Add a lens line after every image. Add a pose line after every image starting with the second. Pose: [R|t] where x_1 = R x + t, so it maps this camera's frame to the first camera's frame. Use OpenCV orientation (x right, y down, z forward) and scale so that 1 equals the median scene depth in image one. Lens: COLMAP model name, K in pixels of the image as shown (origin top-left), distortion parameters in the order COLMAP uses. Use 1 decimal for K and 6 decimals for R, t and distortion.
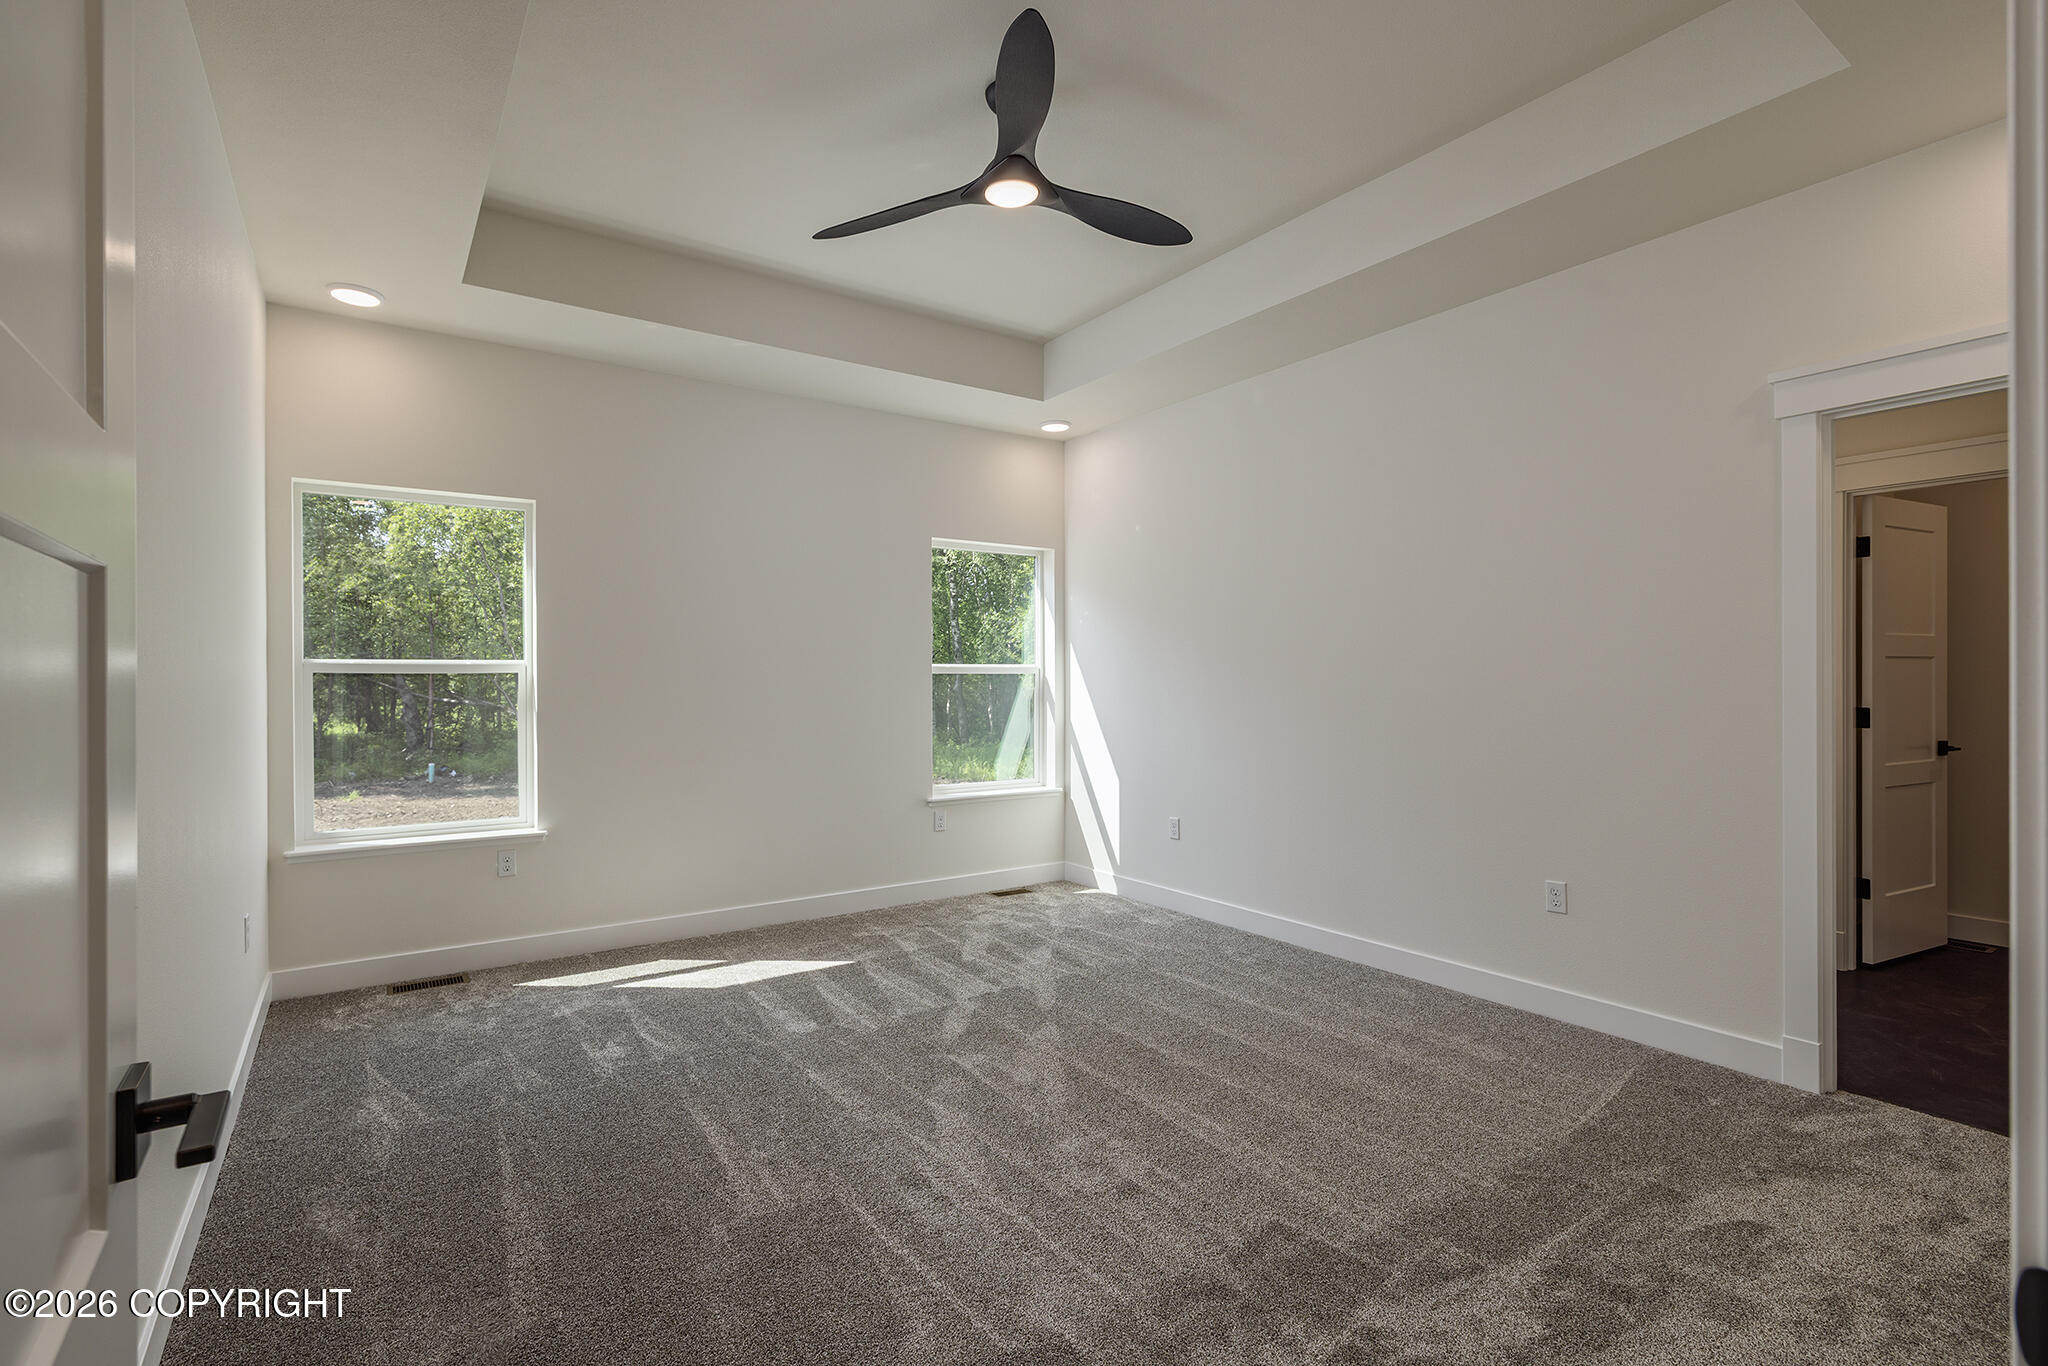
lens RADIAL K [[950.5, 0, 1024.0], [0, 950.5, 683.0], [0, 0, 1]] dist [0.000907, -0.000059]
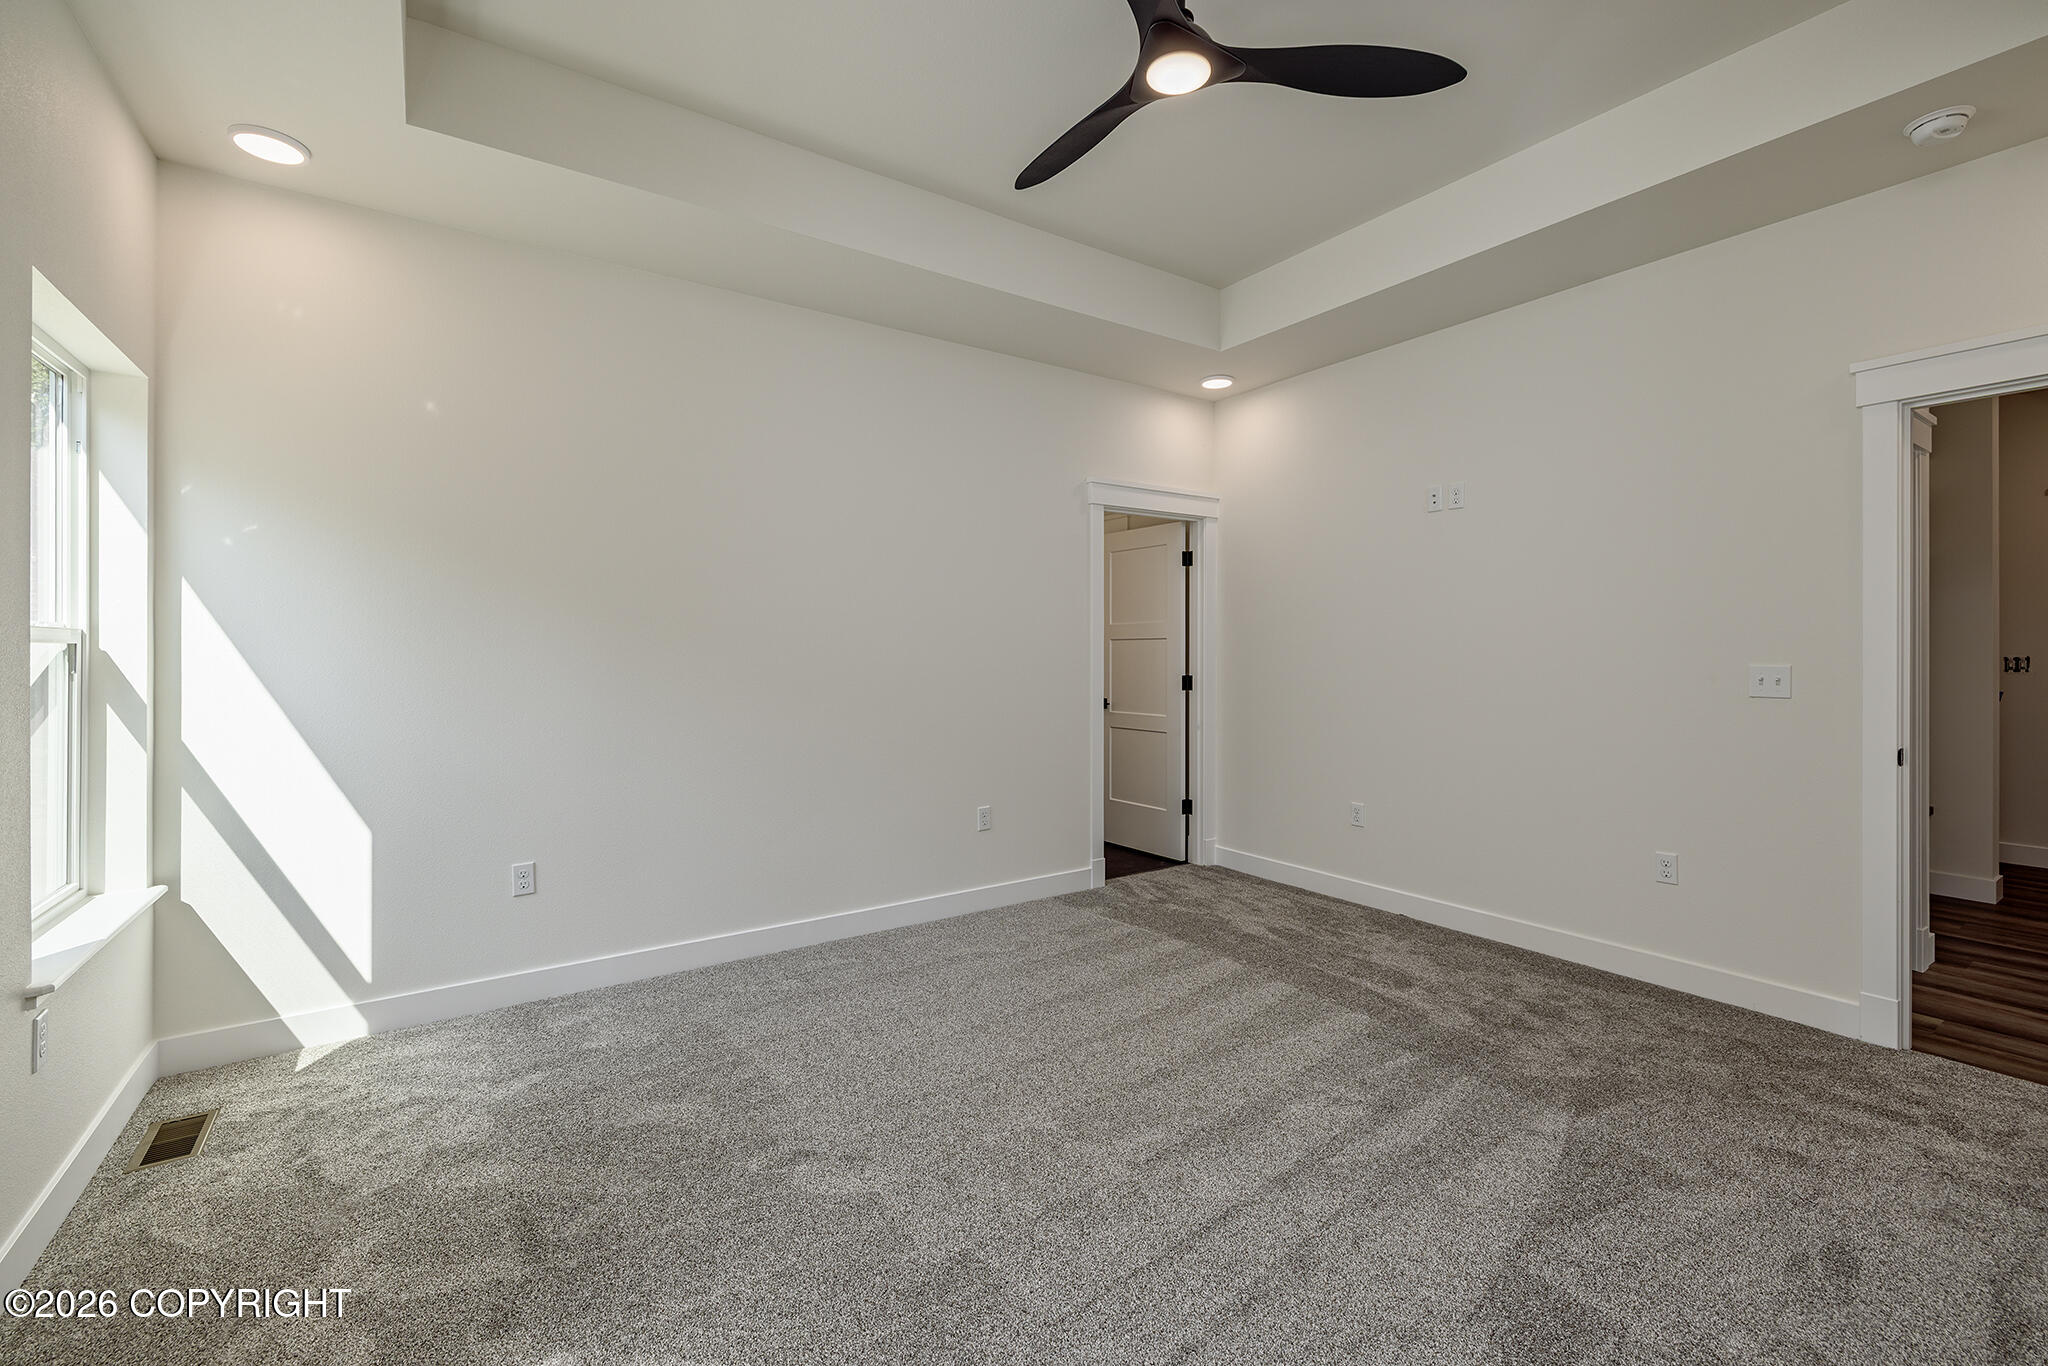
lens RADIAL K [[863.2, 0, 1015.0], [0, 863.2, 651.3], [0, 0, 1]] dist [0.003374, 0.000564]
pose [[0.000352, 0.010703, 0.999943, -0.607284], [0.006640, 0.999921, -0.010705, 0.005492], [-0.999978, 0.006644, 0.000281, 0.899638]]
